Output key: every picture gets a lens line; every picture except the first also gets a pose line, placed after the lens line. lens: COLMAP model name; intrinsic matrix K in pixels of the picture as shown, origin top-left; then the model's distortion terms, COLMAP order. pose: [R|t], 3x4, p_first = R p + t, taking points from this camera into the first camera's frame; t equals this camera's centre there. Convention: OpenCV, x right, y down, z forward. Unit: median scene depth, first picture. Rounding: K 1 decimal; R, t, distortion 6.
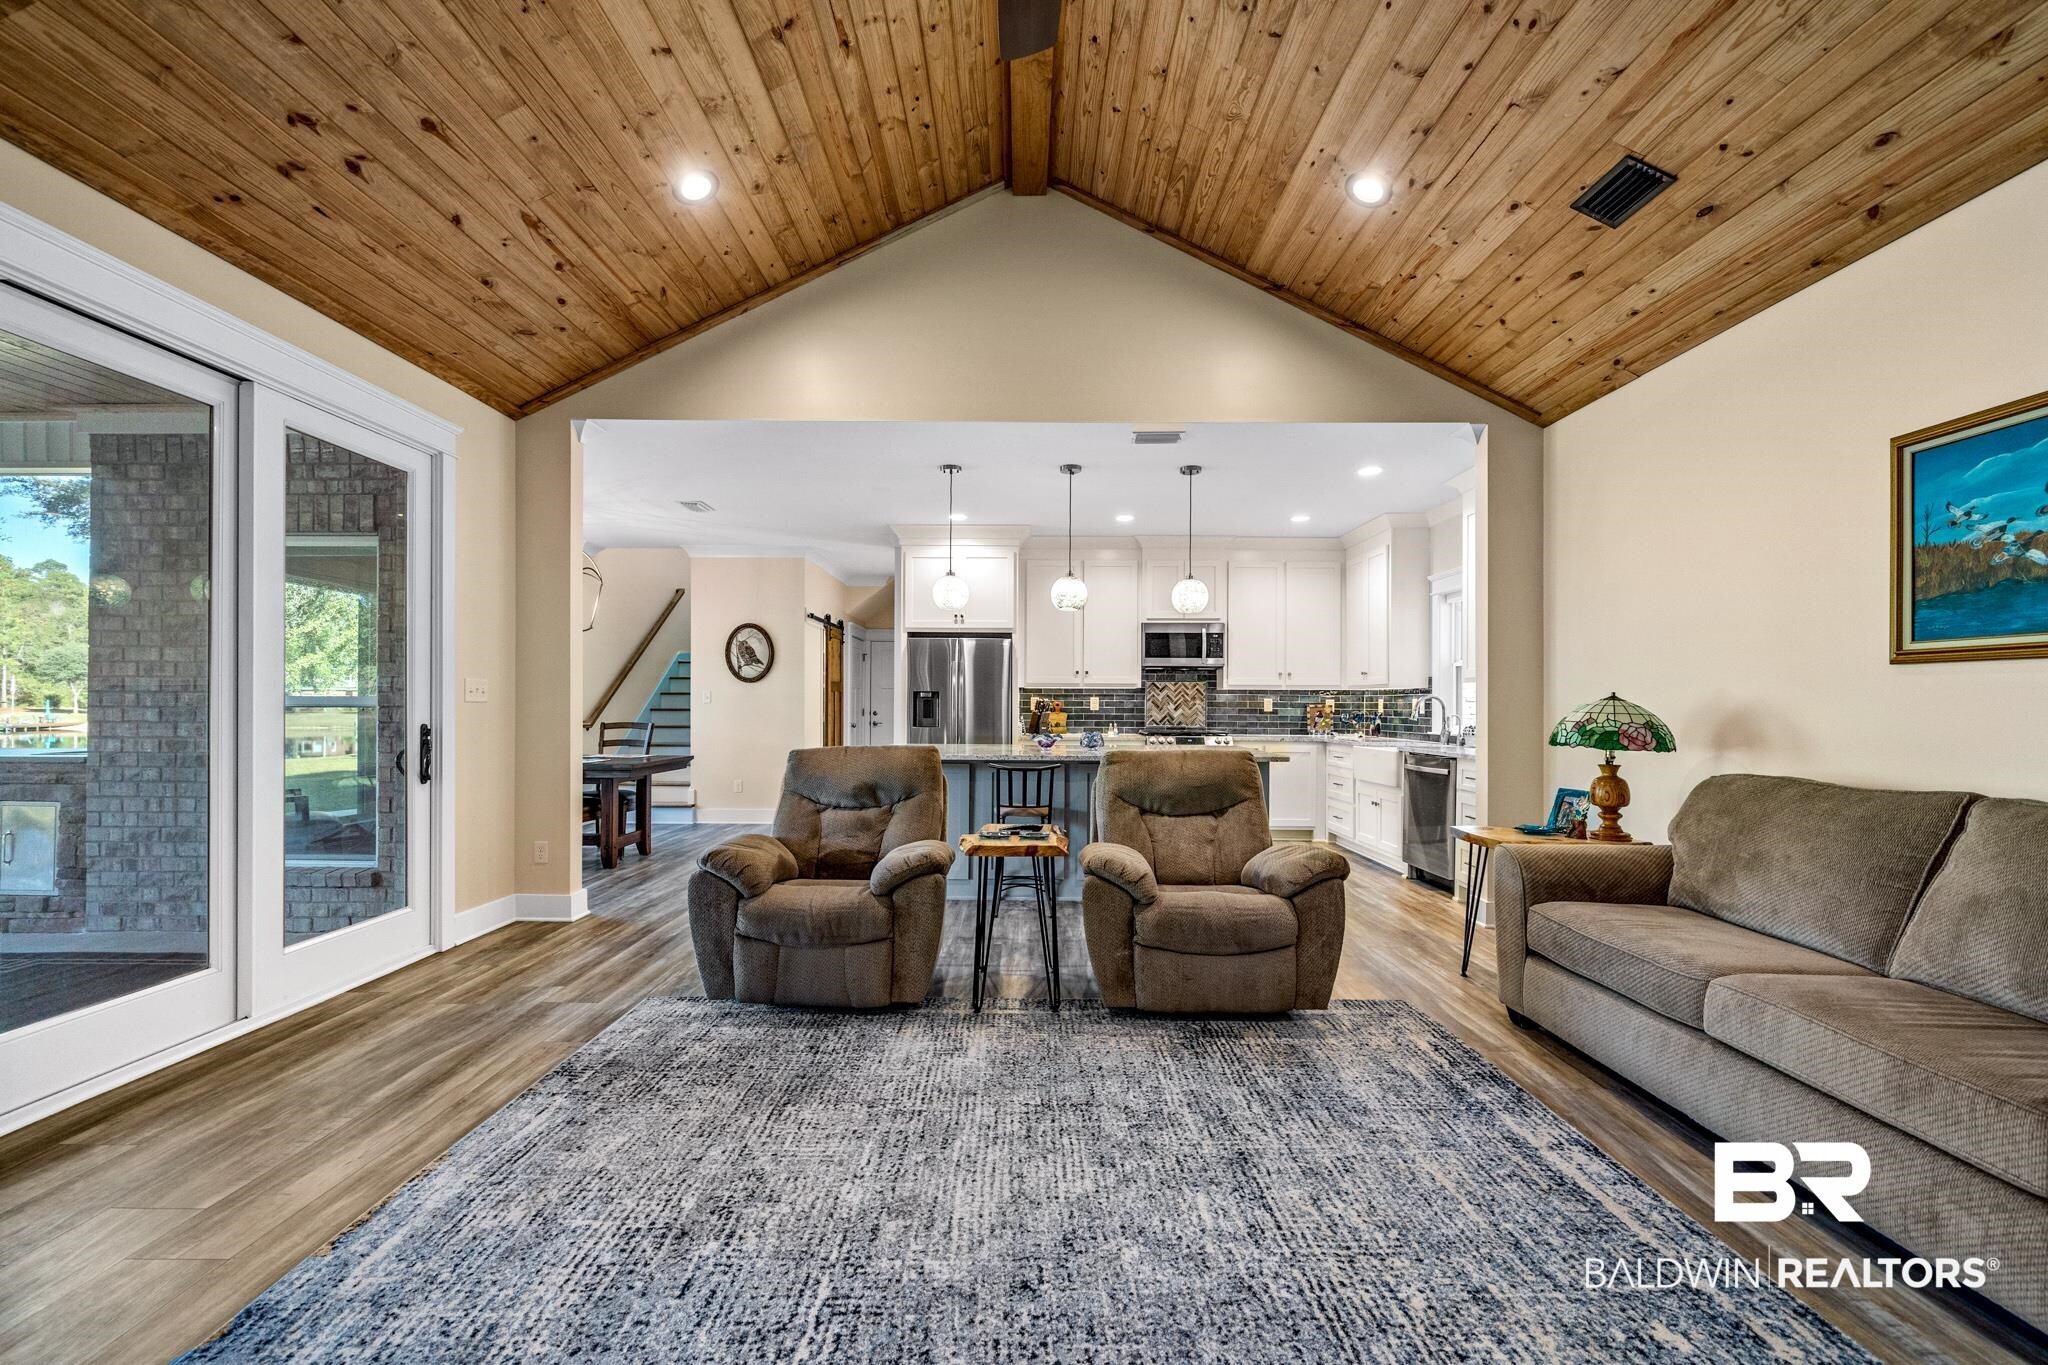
lens RADIAL K [[835.1, 0, 1026.6], [0, 835.1, 696.7], [0, 0, 1]] dist [0.000401, 0.000519]
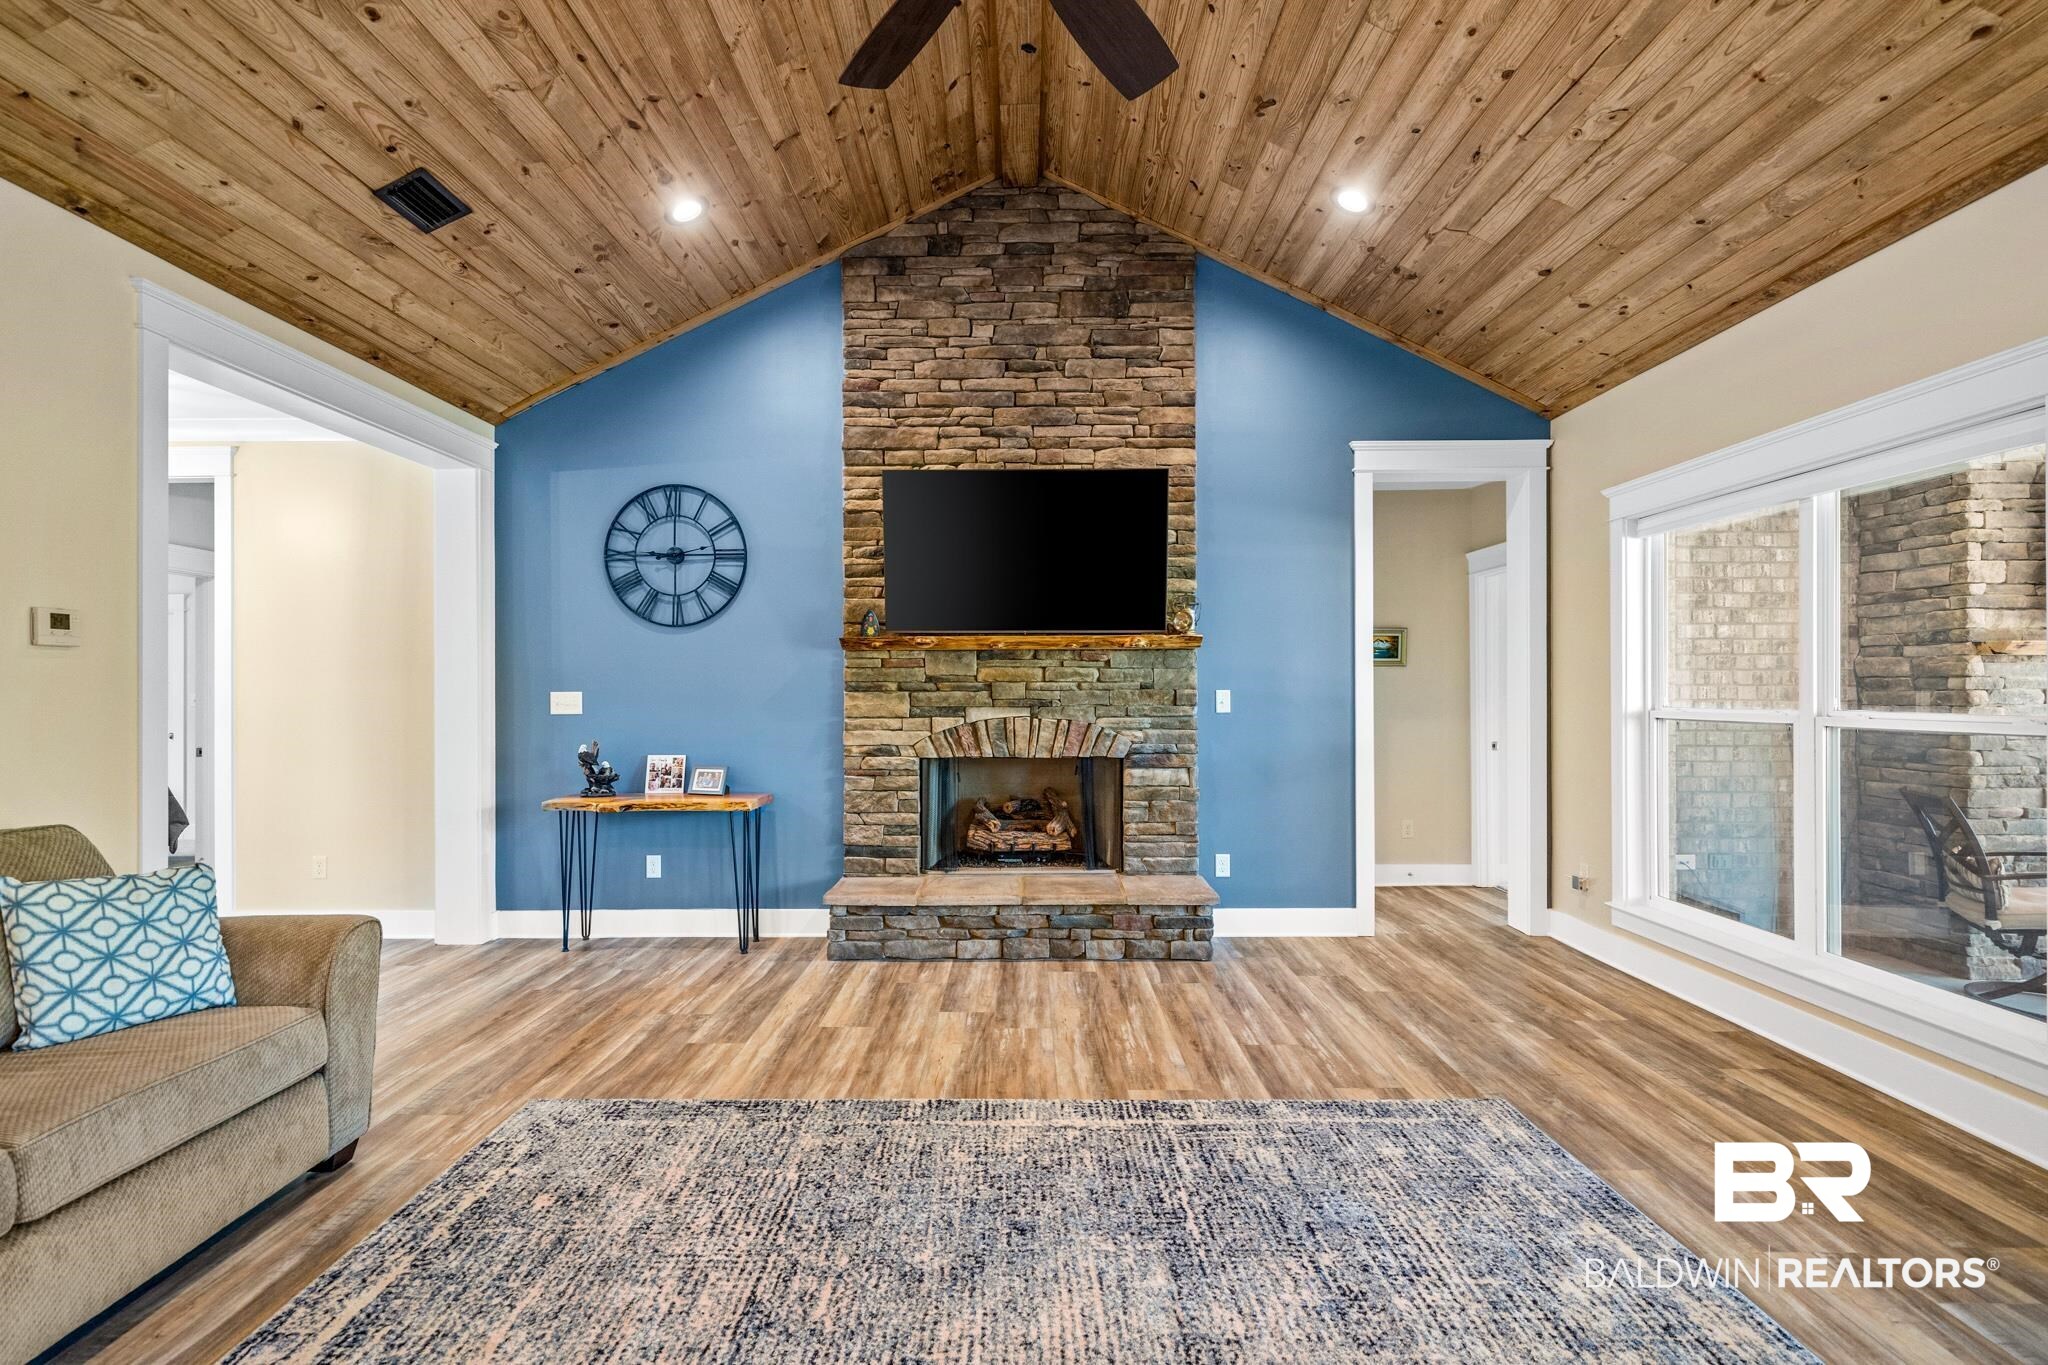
lens RADIAL K [[958.2, 0, 1038.8], [0, 958.2, 683.3], [0, 0, 1]] dist [0.002054, 0.001441]
pose [[-0.999937, -0.002765, -0.010879, -0.006534], [-0.002547, 0.999797, -0.019985, -0.028704], [0.010932, -0.019956, -0.999741, 1.987424]]
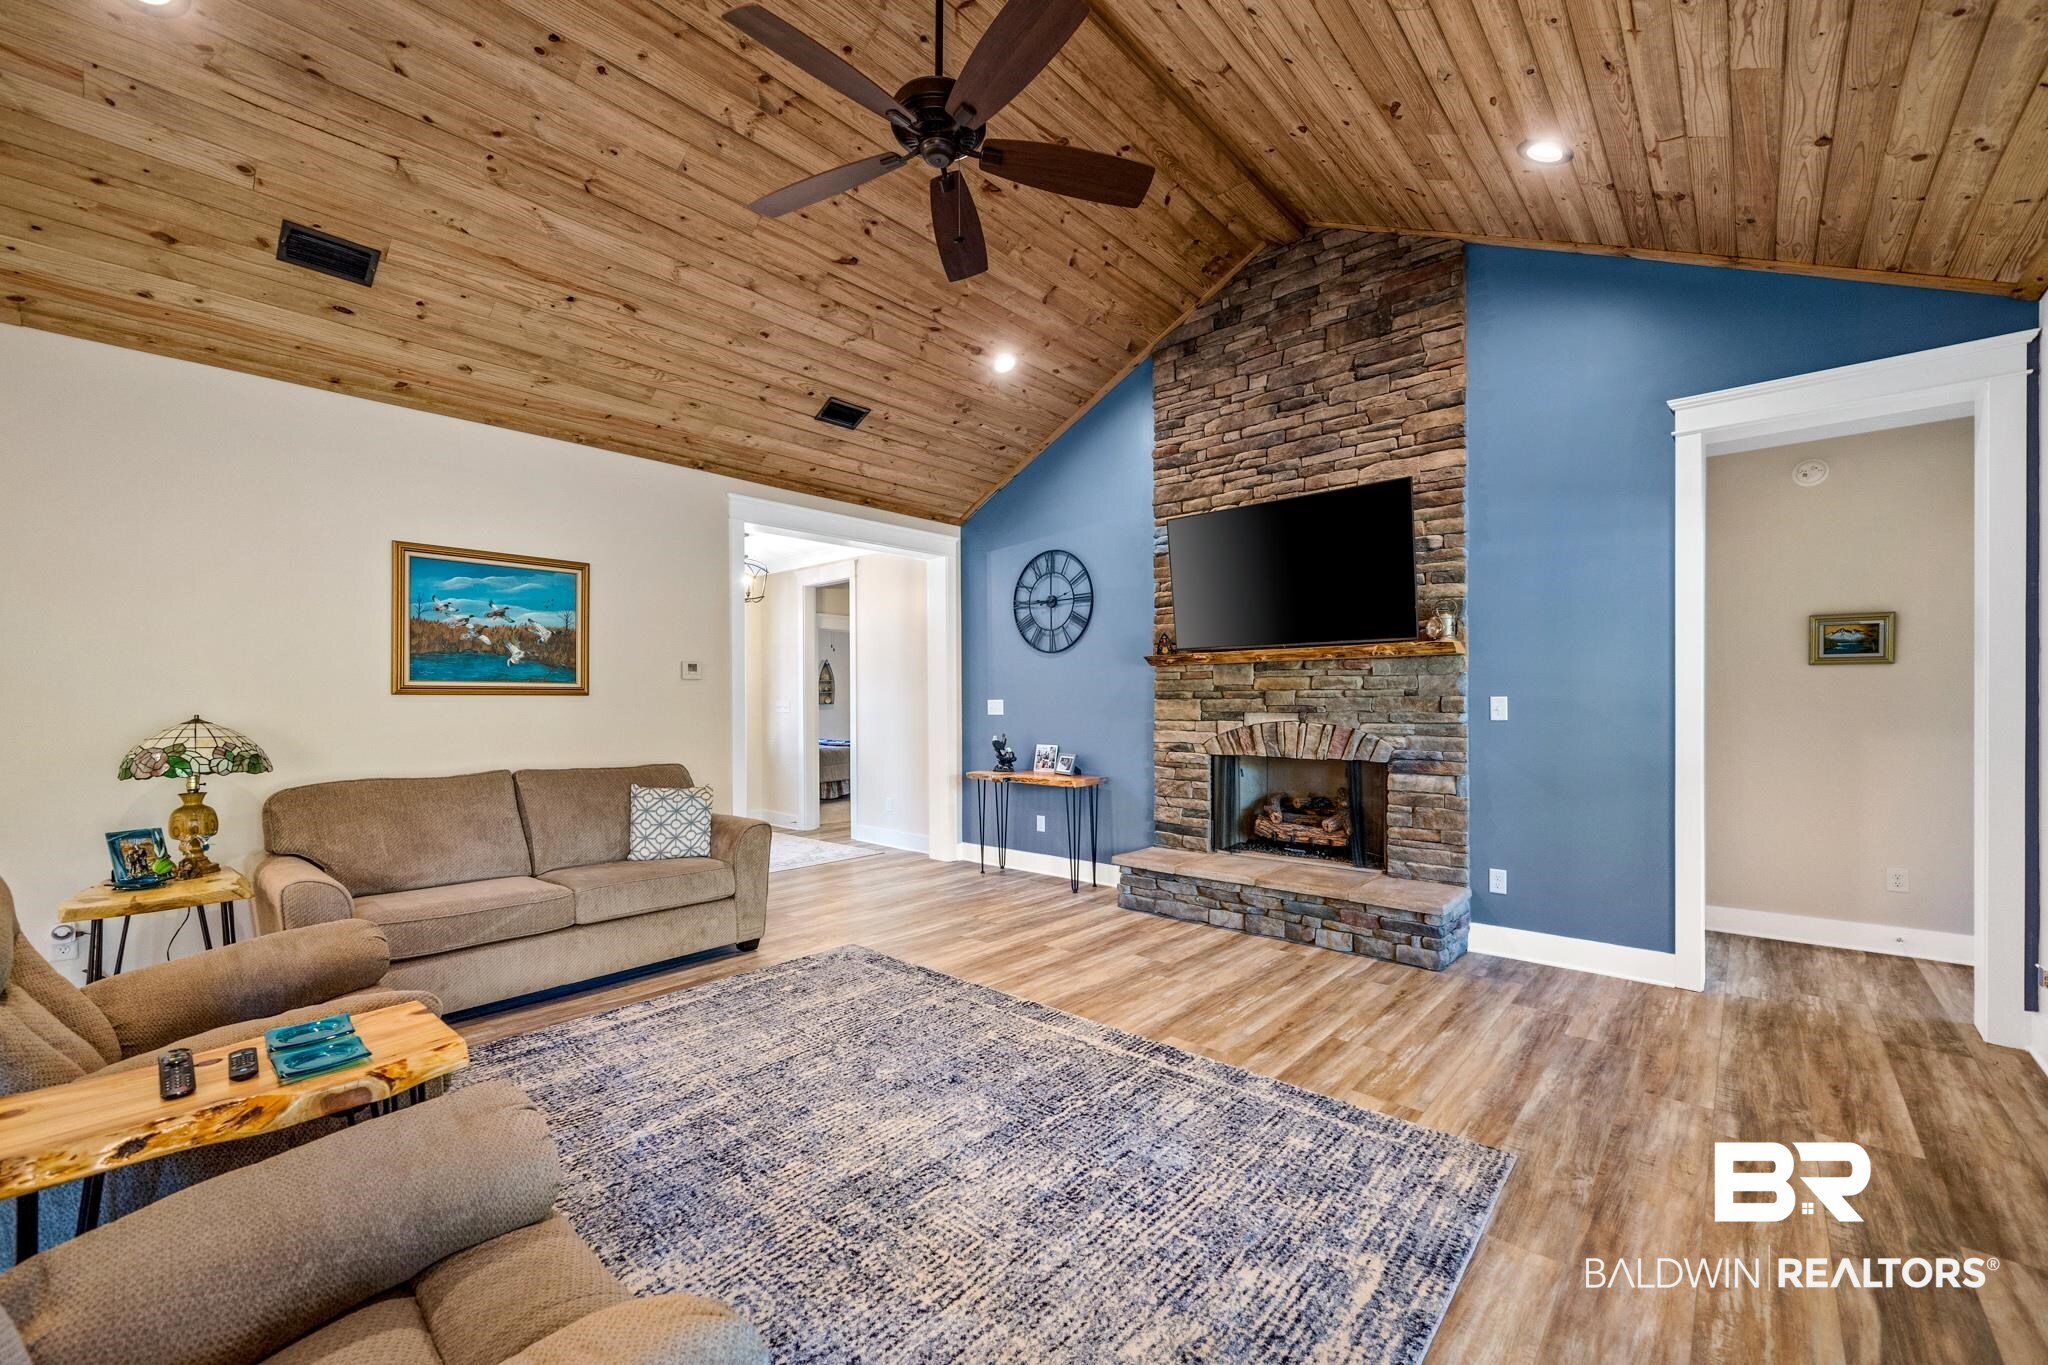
lens RADIAL K [[835.1, 0, 1018.1], [0, 835.1, 696.5], [0, 0, 1]] dist [0.000401, 0.000519]
pose [[-0.749286, 0.001493, 0.662245, -1.009358], [-0.005515, 0.999949, -0.008493, -0.038388], [-0.662223, -0.010016, -0.749240, 1.826022]]
